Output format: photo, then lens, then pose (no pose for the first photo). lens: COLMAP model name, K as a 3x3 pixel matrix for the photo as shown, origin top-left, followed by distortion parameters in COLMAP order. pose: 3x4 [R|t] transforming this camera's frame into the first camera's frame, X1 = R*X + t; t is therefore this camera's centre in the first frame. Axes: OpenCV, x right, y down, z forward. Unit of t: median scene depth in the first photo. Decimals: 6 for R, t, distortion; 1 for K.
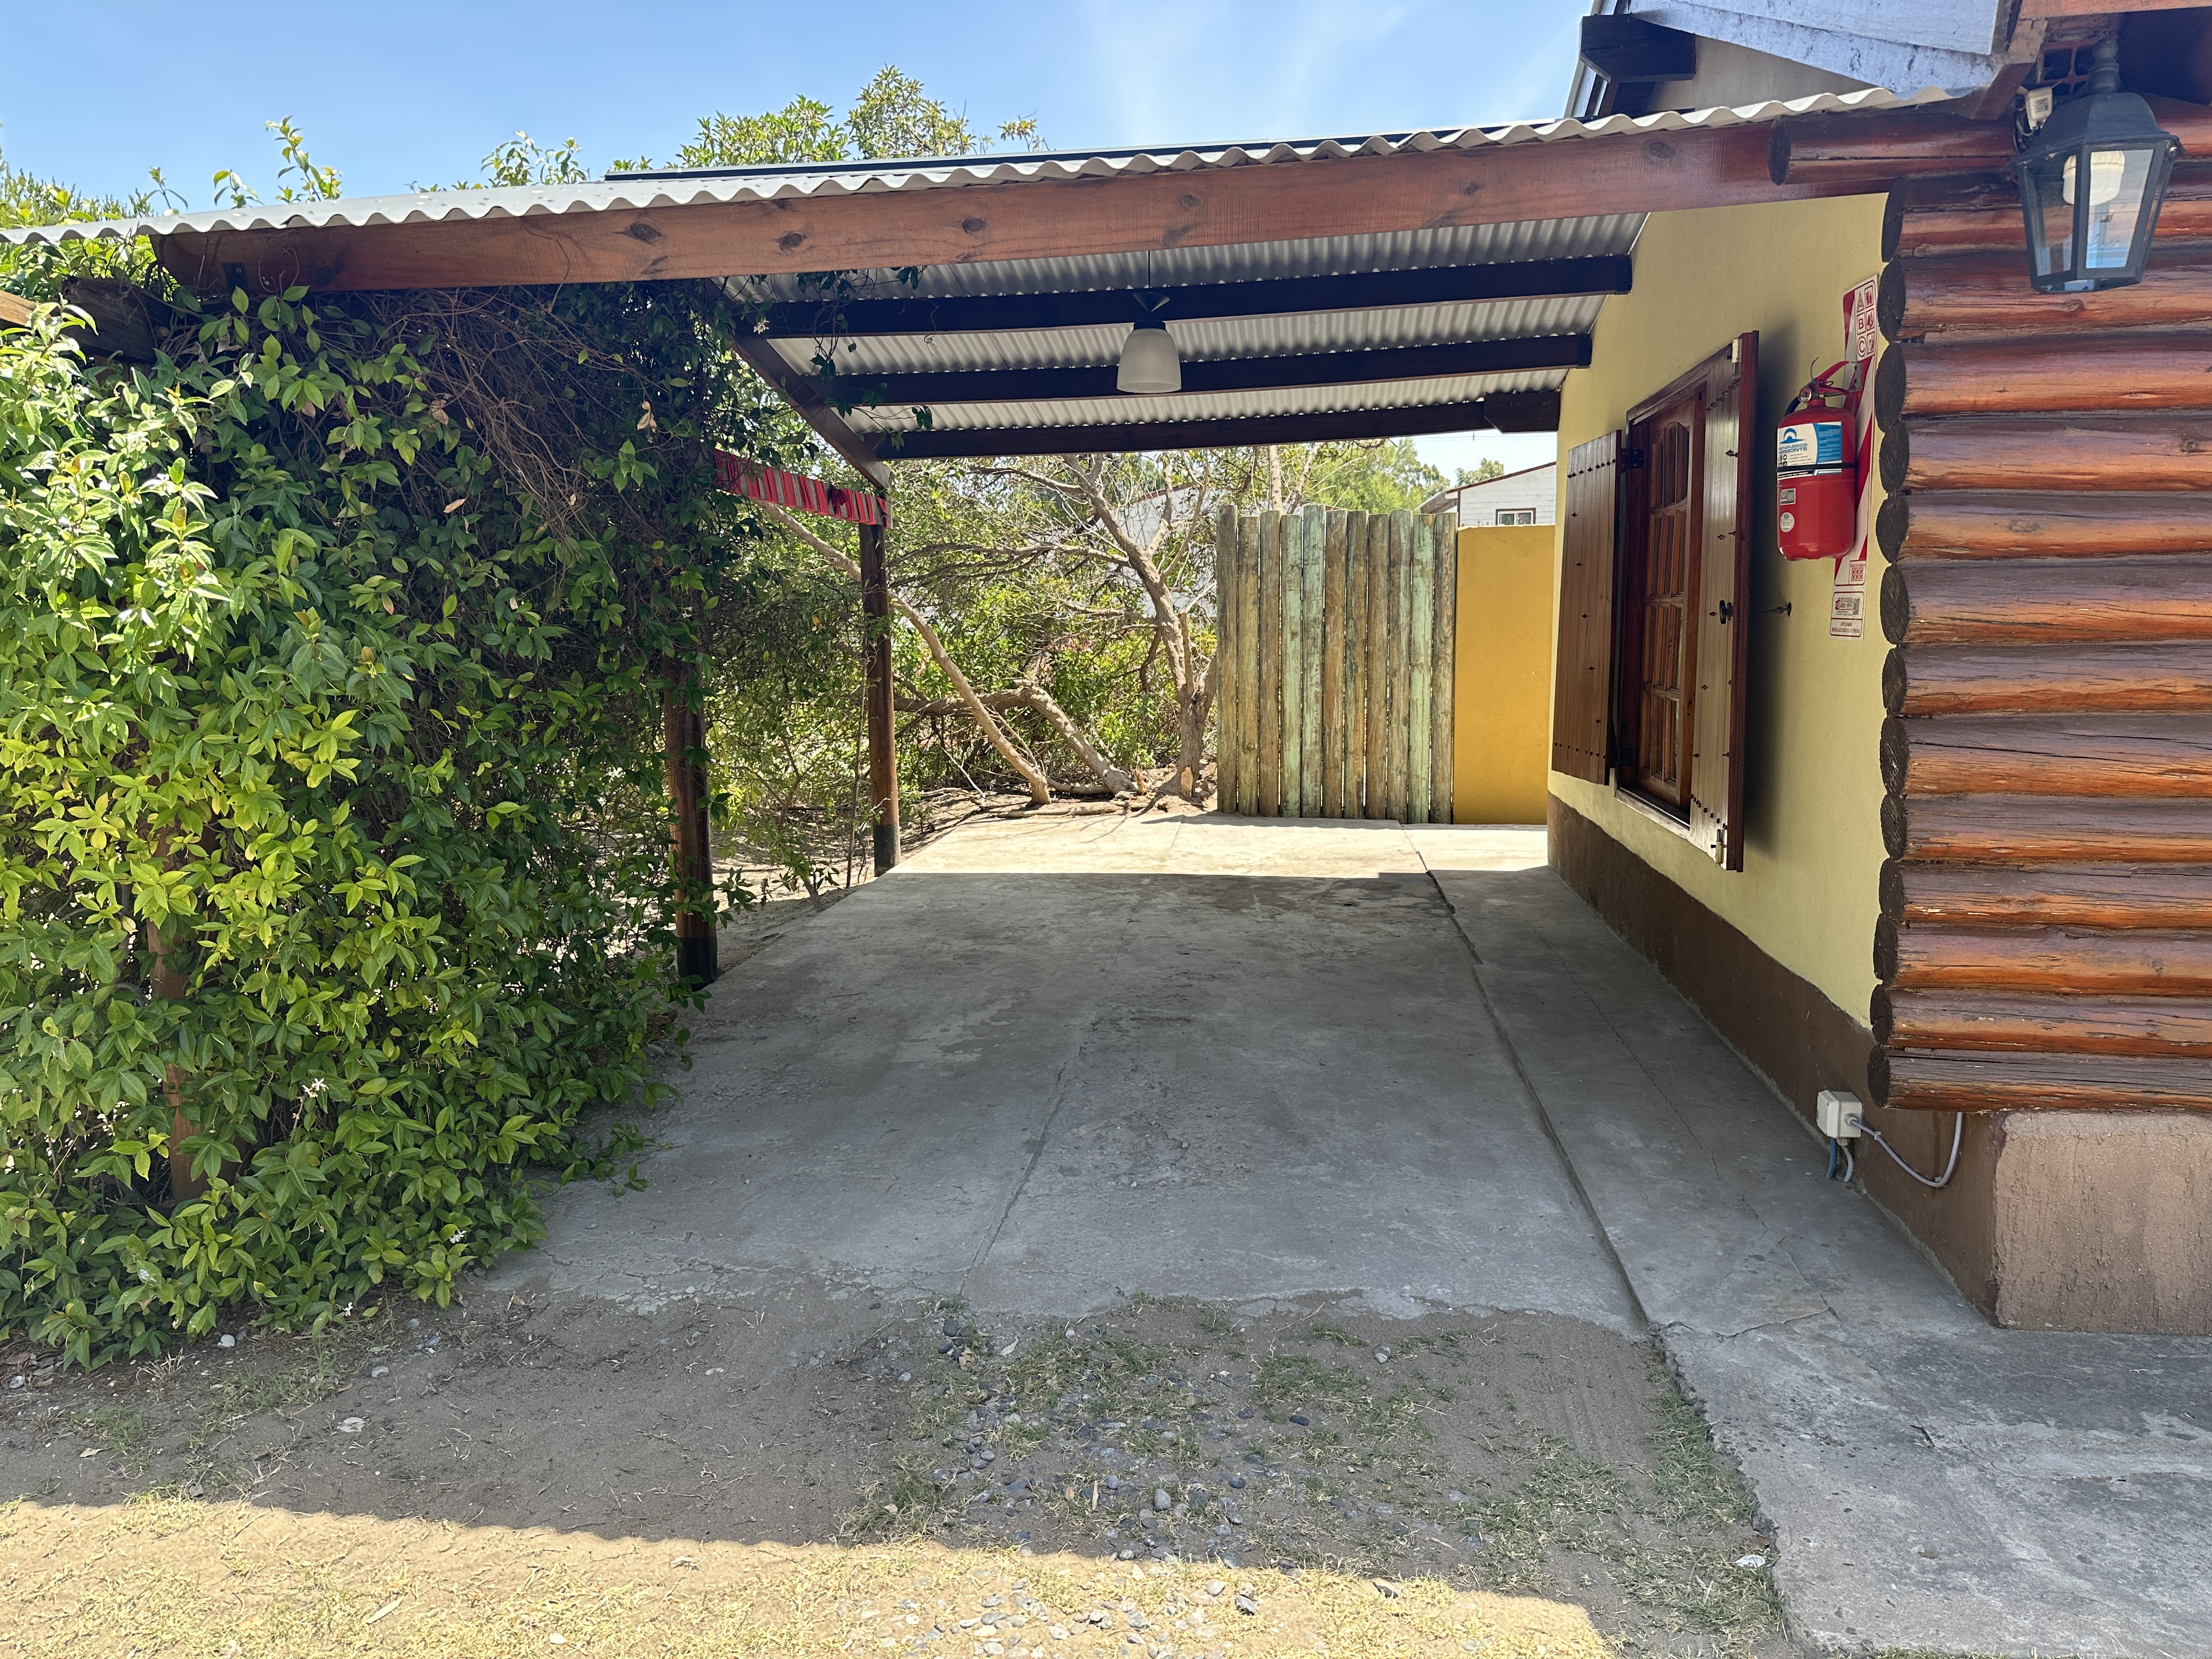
lens RADIAL K [[1549.3, 0, 1101.7], [0, 1549.3, 834.9], [0, 0, 1]] dist [0.066352, -0.093214]
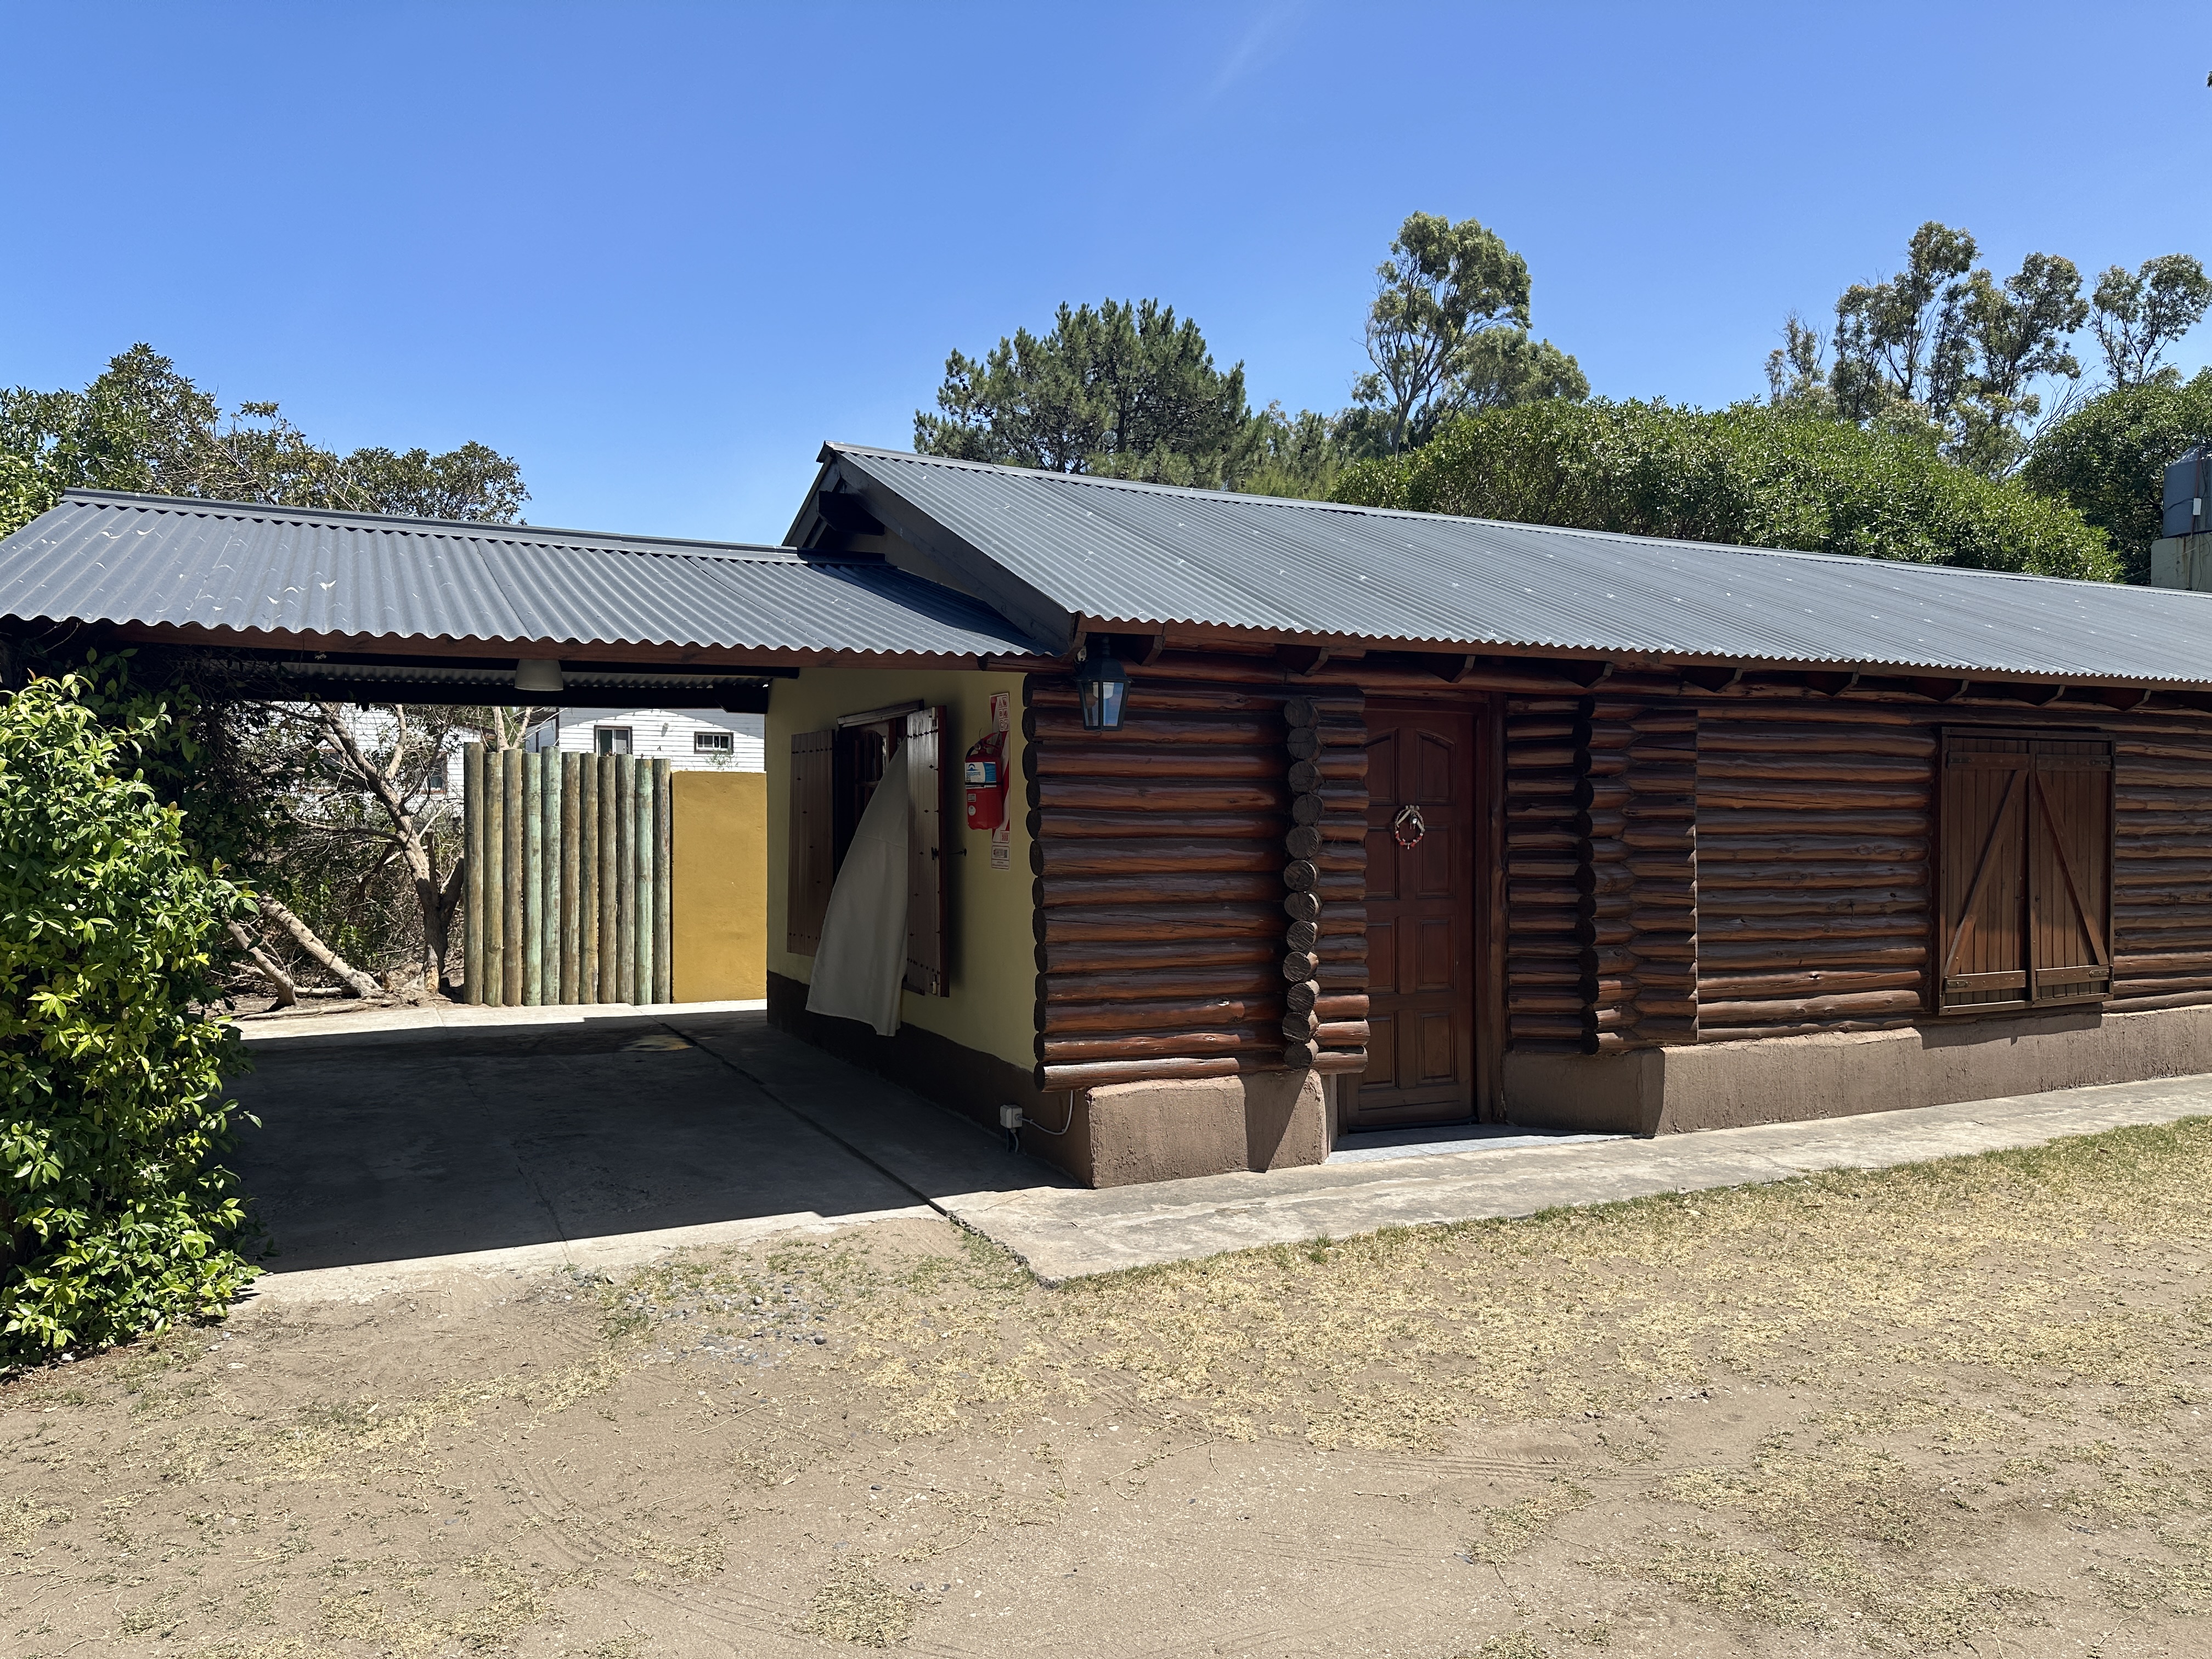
lens RADIAL K [[1549.3, 0, 1109.1], [0, 1549.3, 832.3], [0, 0, 1]] dist [0.066352, -0.093214]
pose [[0.833832, 0.010968, 0.551909, -0.485986], [0.061664, 0.991694, -0.112872, 0.055686], [-0.548563, 0.128149, 0.826231, -0.686931]]
